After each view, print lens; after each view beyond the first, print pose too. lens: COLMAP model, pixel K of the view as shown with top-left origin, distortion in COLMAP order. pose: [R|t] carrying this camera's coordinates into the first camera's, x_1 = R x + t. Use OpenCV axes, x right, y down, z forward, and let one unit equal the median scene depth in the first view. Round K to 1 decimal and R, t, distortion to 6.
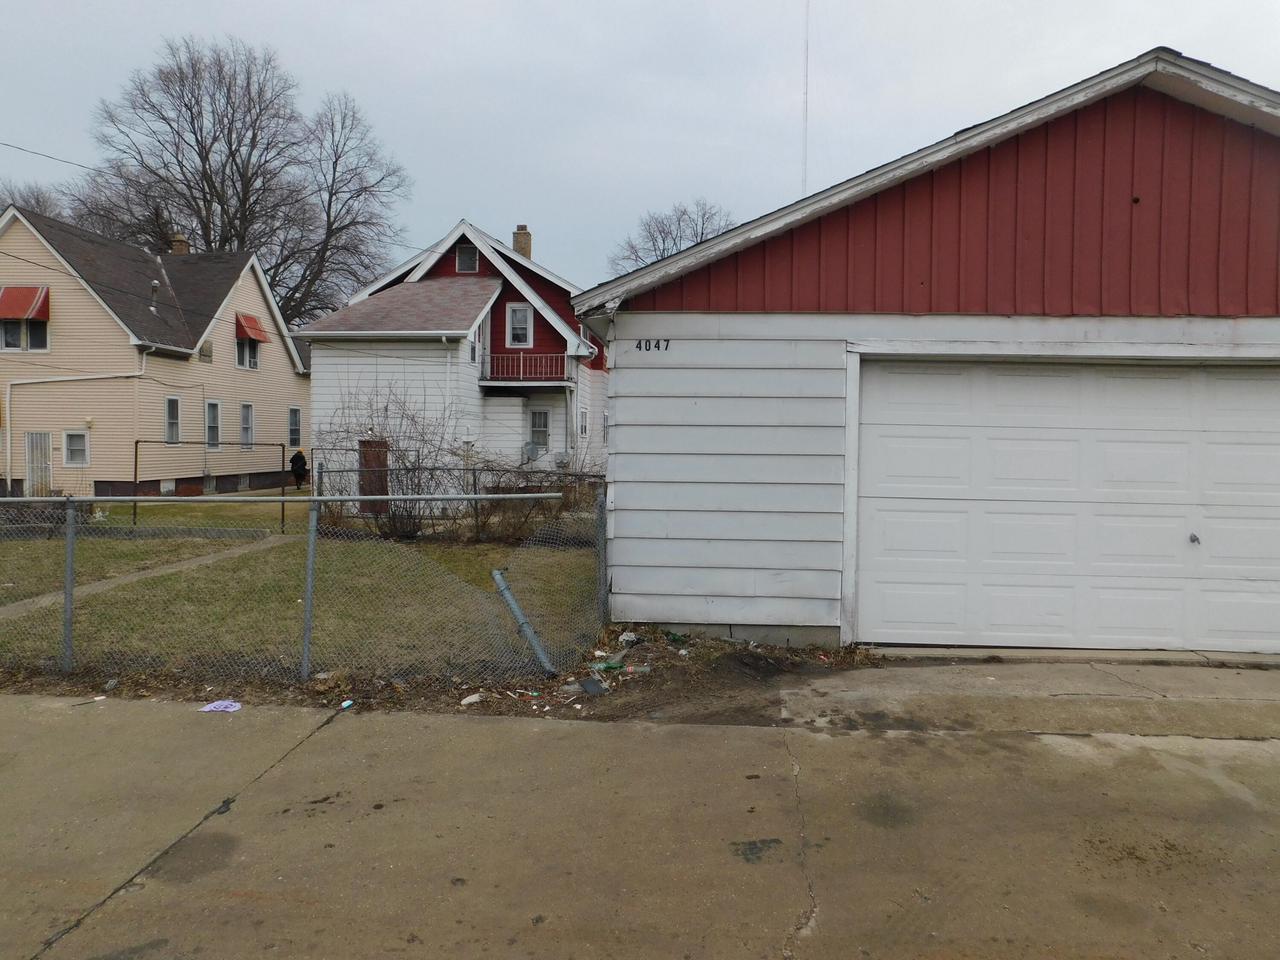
lens RADIAL K [[835.1, 0, 645.3], [0, 835.1, 480.7], [0, 0, 1]] dist [-0.064695, 0.037580]
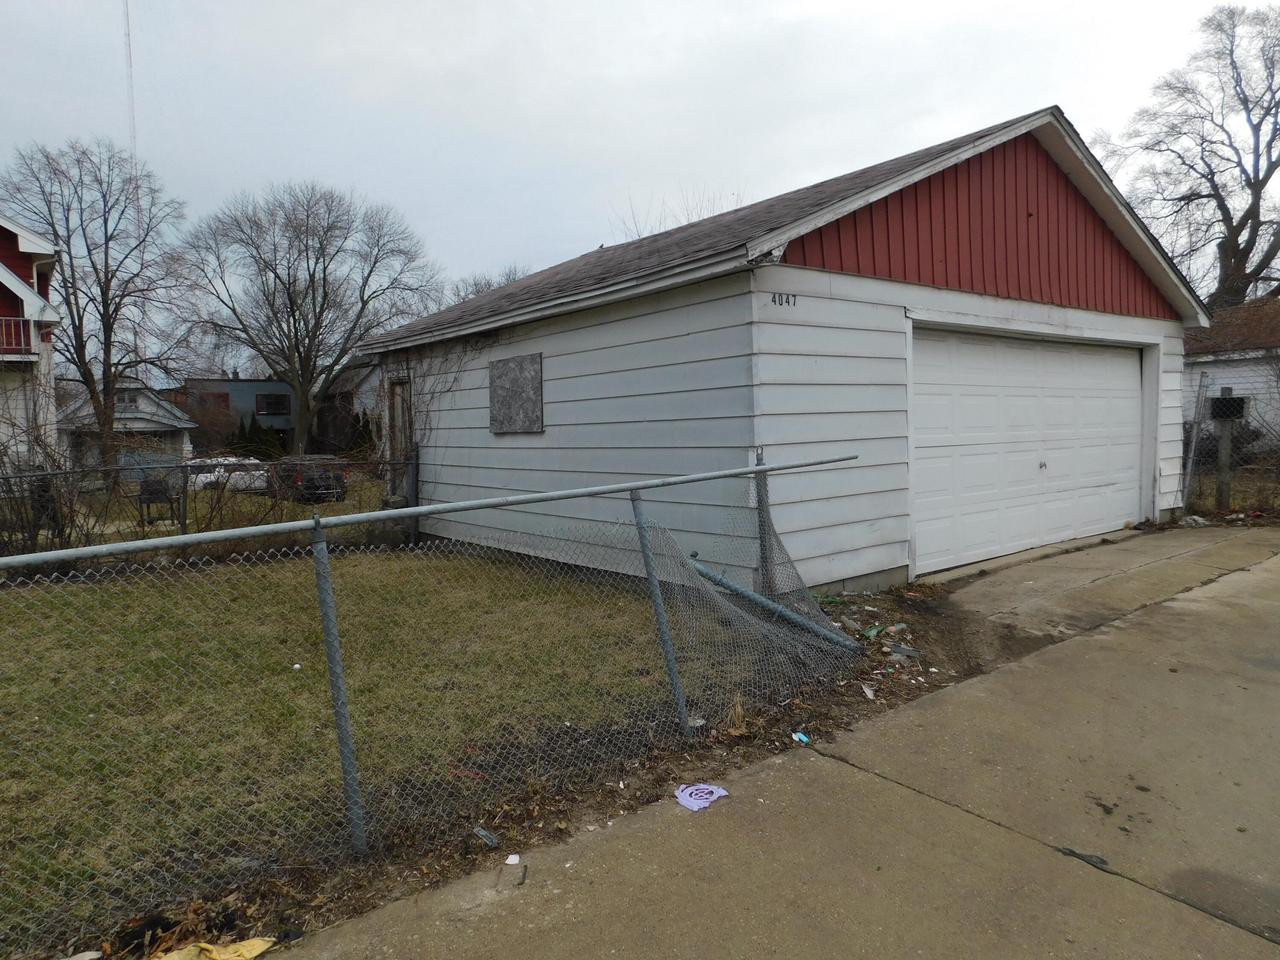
lens RADIAL K [[835.1, 0, 633.8], [0, 835.1, 472.2], [0, 0, 1]] dist [-0.064695, 0.037580]
pose [[0.739304, -0.070159, 0.669707, -0.185396], [0.066255, 0.997310, 0.031339, -0.001769], [-0.670104, 0.021202, 0.741964, 0.100288]]
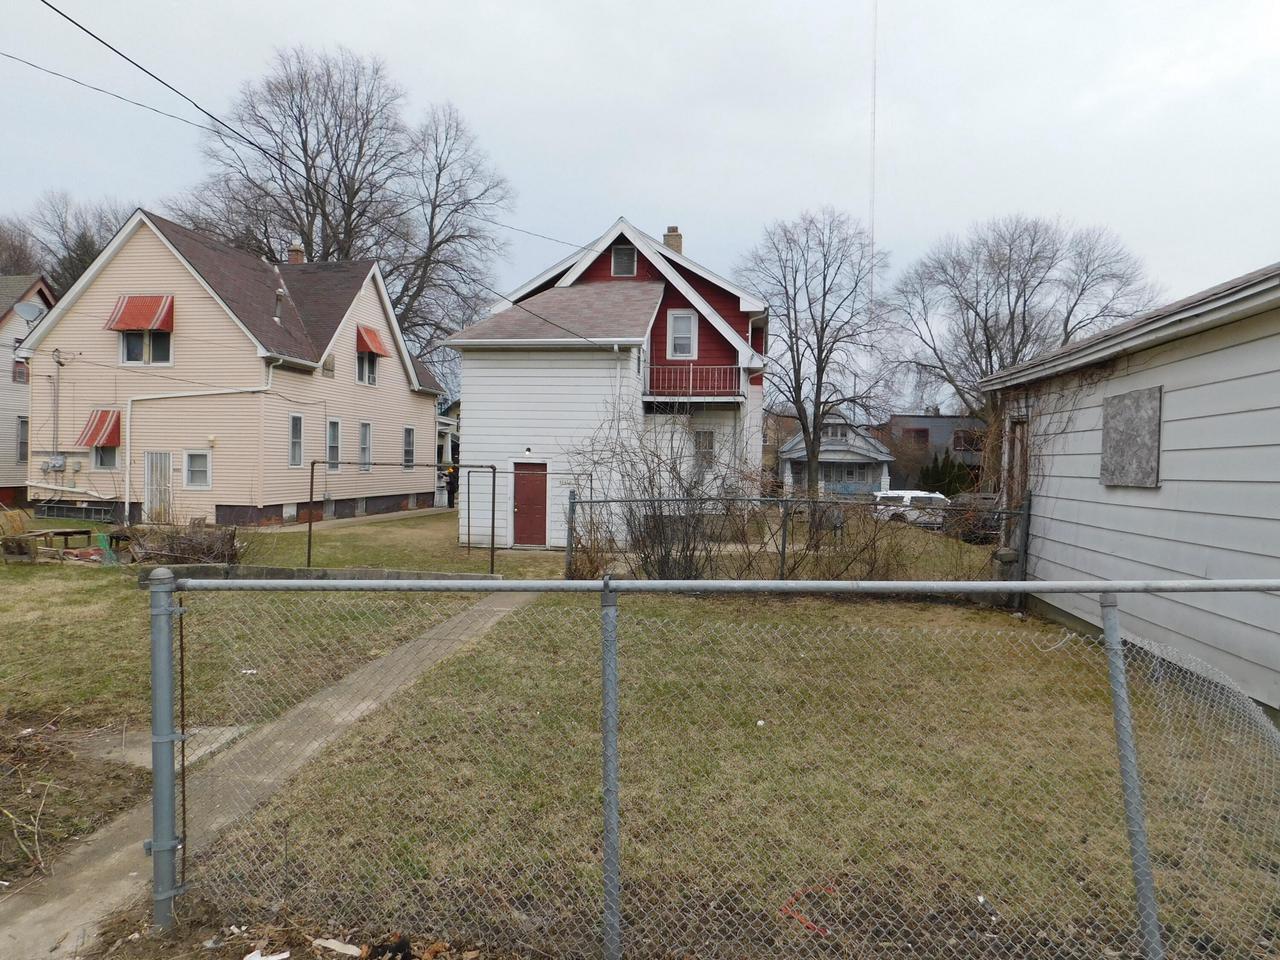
lens RADIAL K [[835.1, 0, 638.8], [0, 835.1, 473.0], [0, 0, 1]] dist [-0.064695, 0.037580]
pose [[0.997921, 0.002645, -0.064390, -0.140413], [-0.005032, 0.999305, -0.036937, -0.003892], [0.064248, 0.037184, 0.997241, 0.107958]]
